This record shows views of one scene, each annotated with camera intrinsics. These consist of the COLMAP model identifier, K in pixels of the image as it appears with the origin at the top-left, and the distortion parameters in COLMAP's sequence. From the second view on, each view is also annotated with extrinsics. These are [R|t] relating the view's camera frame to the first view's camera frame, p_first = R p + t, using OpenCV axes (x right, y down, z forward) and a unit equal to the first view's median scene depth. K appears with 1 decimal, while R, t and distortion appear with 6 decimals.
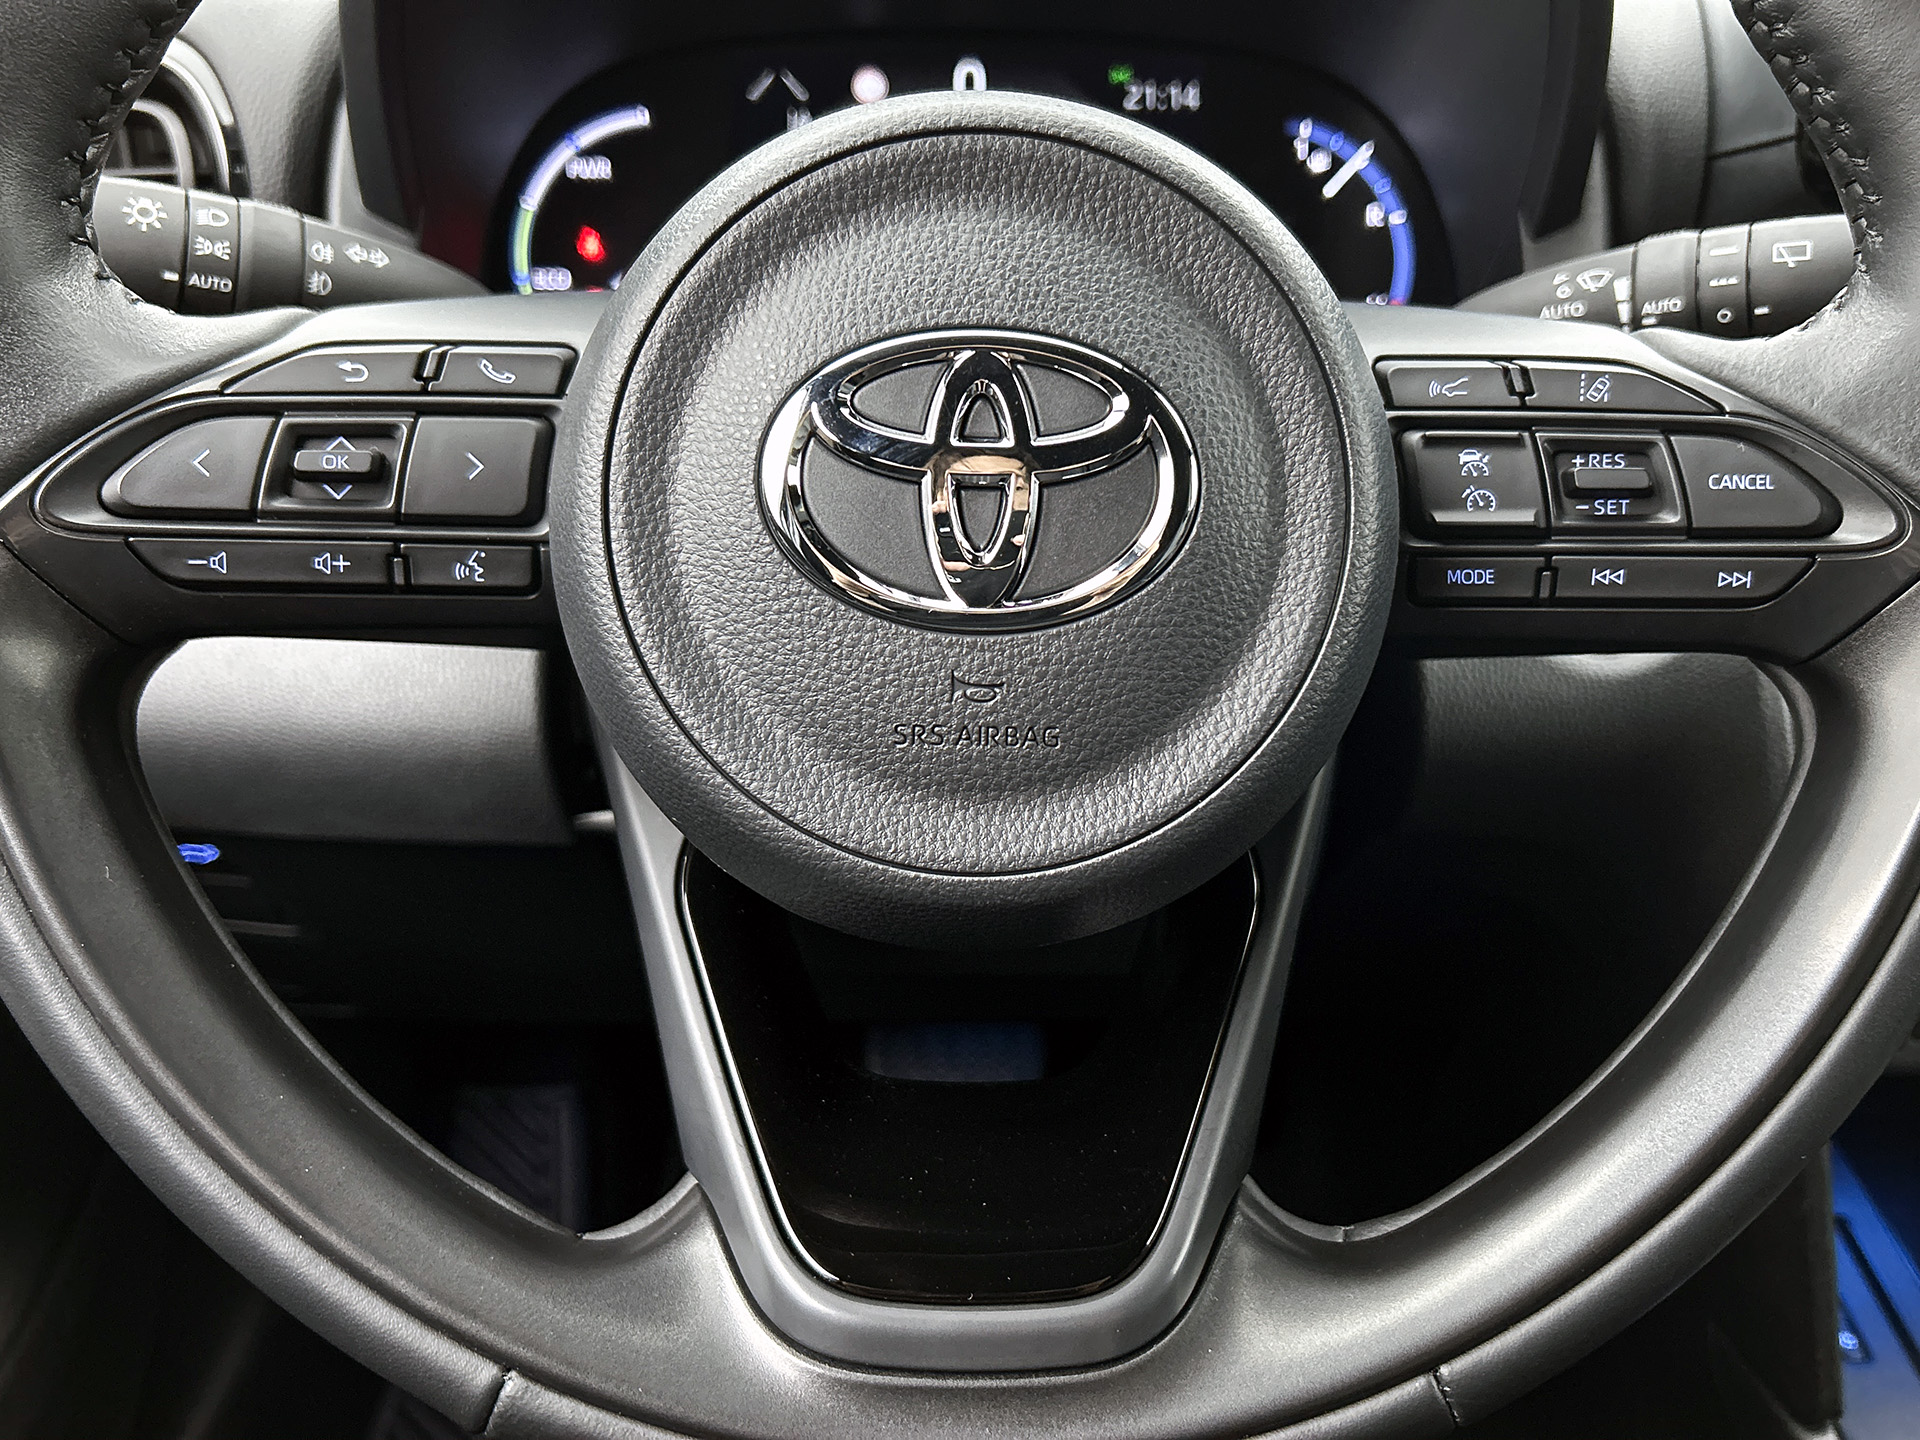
lens RADIAL K [[1661.1, 0, 943.6], [0, 1661.1, 729.6], [0, 0, 1]] dist [-0.015698, -0.017086]
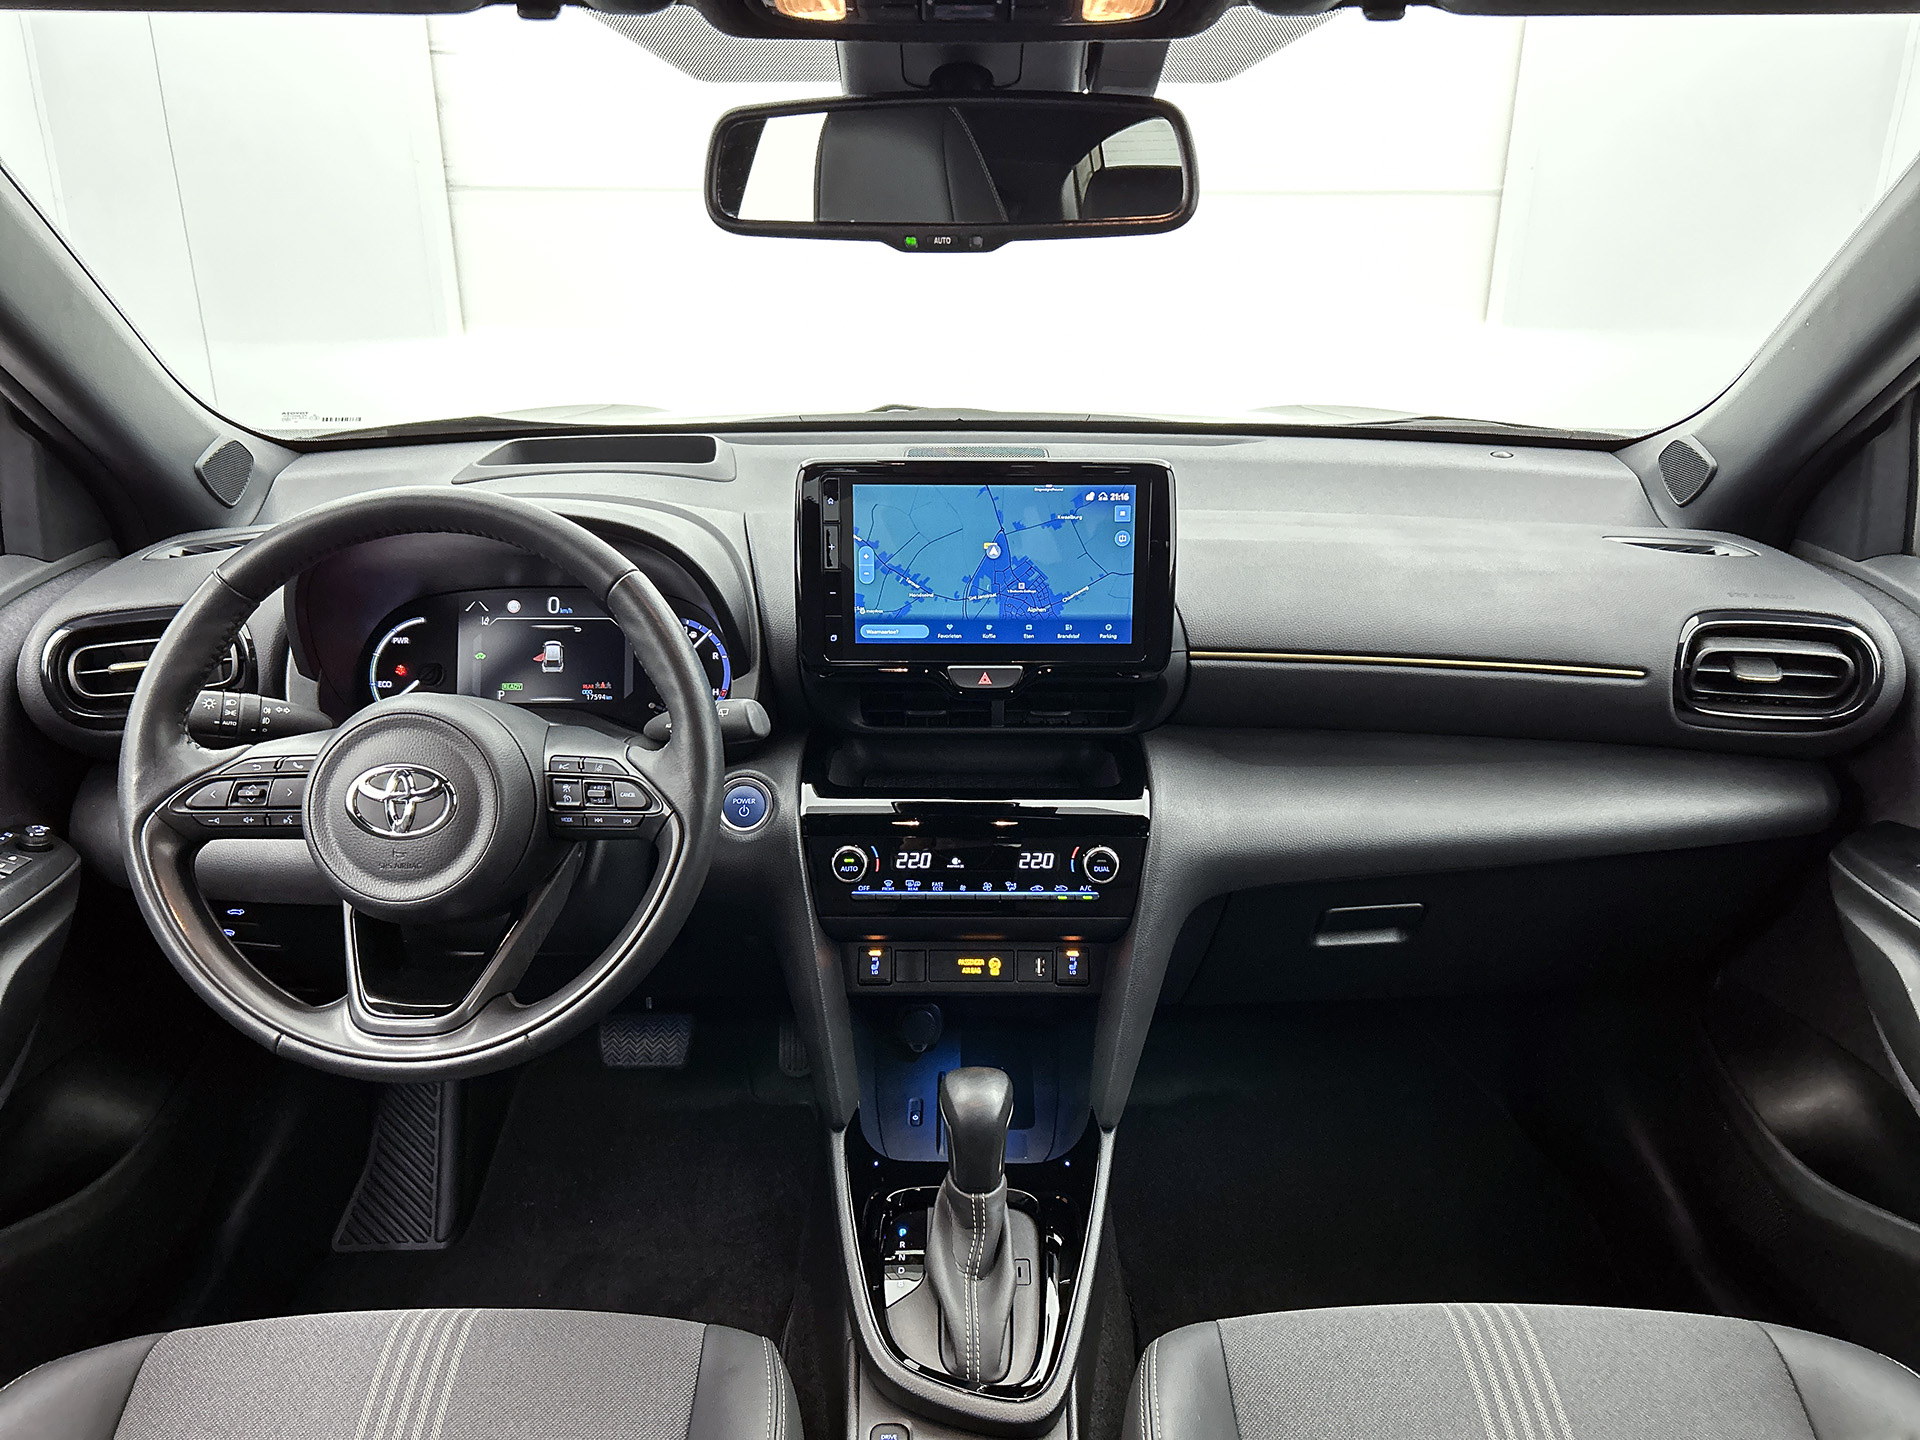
lens RADIAL K [[1402.2, 0, 973.1], [0, 1402.2, 724.7], [0, 0, 1]] dist [-0.011671, -0.025029]
pose [[0.999974, -0.005735, 0.004431, 1.207170], [0.006120, 0.995684, -0.092601, -0.012725], [-0.003881, 0.092626, 0.995693, -2.077755]]
